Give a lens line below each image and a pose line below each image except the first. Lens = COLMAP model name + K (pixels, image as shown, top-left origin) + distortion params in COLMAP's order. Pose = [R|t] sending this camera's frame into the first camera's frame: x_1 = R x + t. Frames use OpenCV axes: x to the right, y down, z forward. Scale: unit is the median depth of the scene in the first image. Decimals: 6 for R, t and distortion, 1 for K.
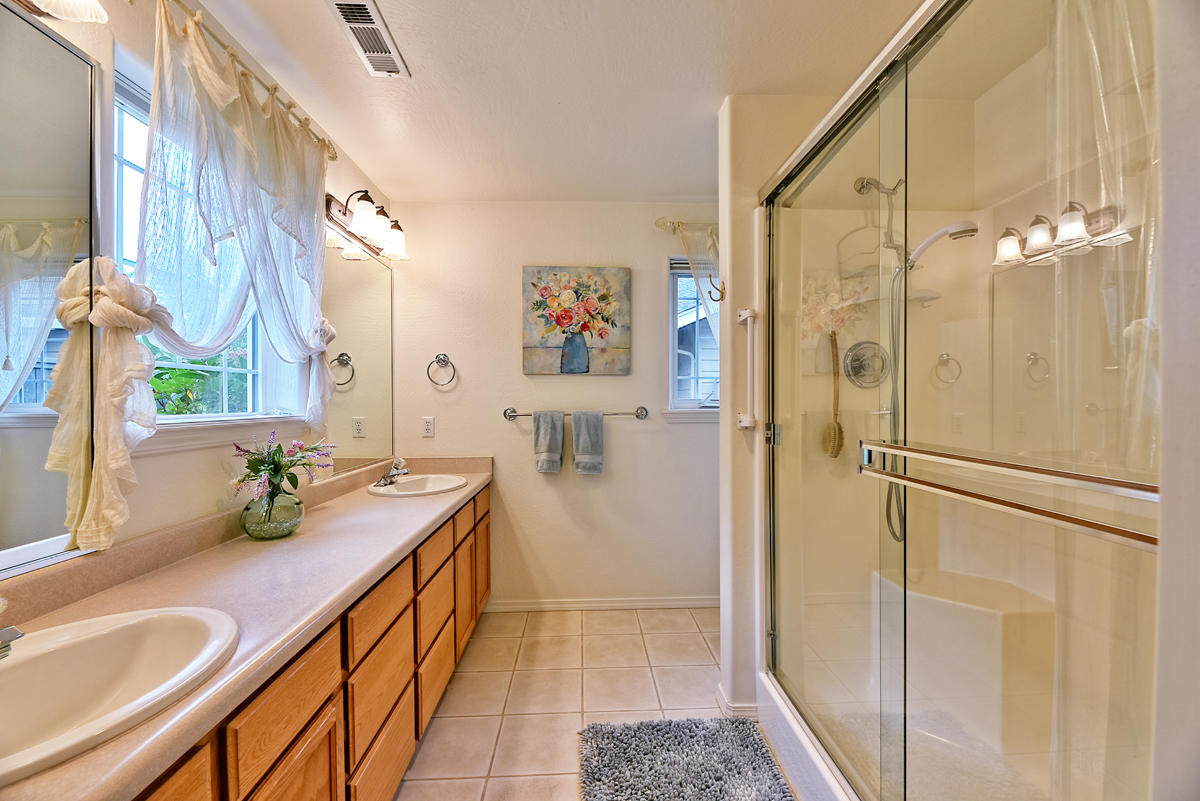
lens RADIAL K [[483.4, 0, 601.5], [0, 483.4, 401.7], [0, 0, 1]] dist [-0.001007, -0.003114]
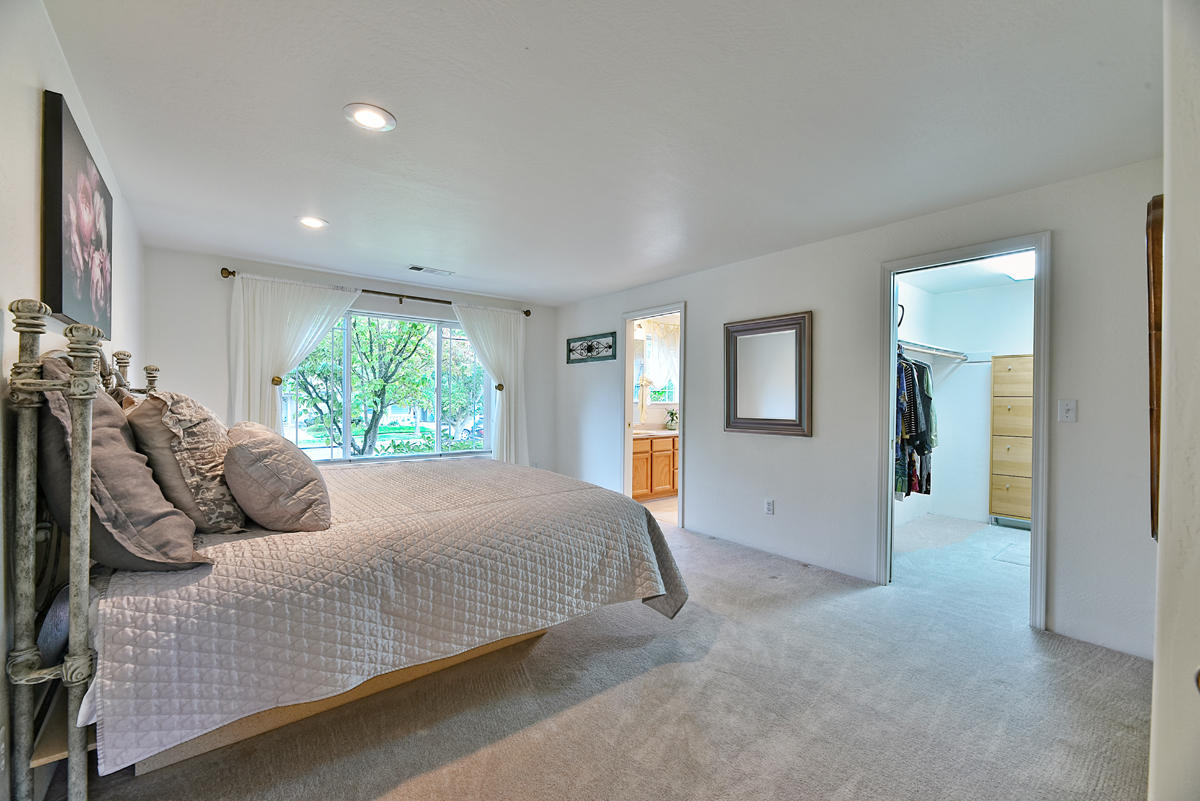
lens RADIAL K [[483.4, 0, 602.0], [0, 483.4, 398.3], [0, 0, 1]] dist [-0.001007, -0.003114]
pose [[0.600248, 0.011815, -0.799727, 2.658089], [-0.013552, 0.999898, 0.004600, -0.014217], [0.799699, 0.008077, 0.600346, -2.322534]]
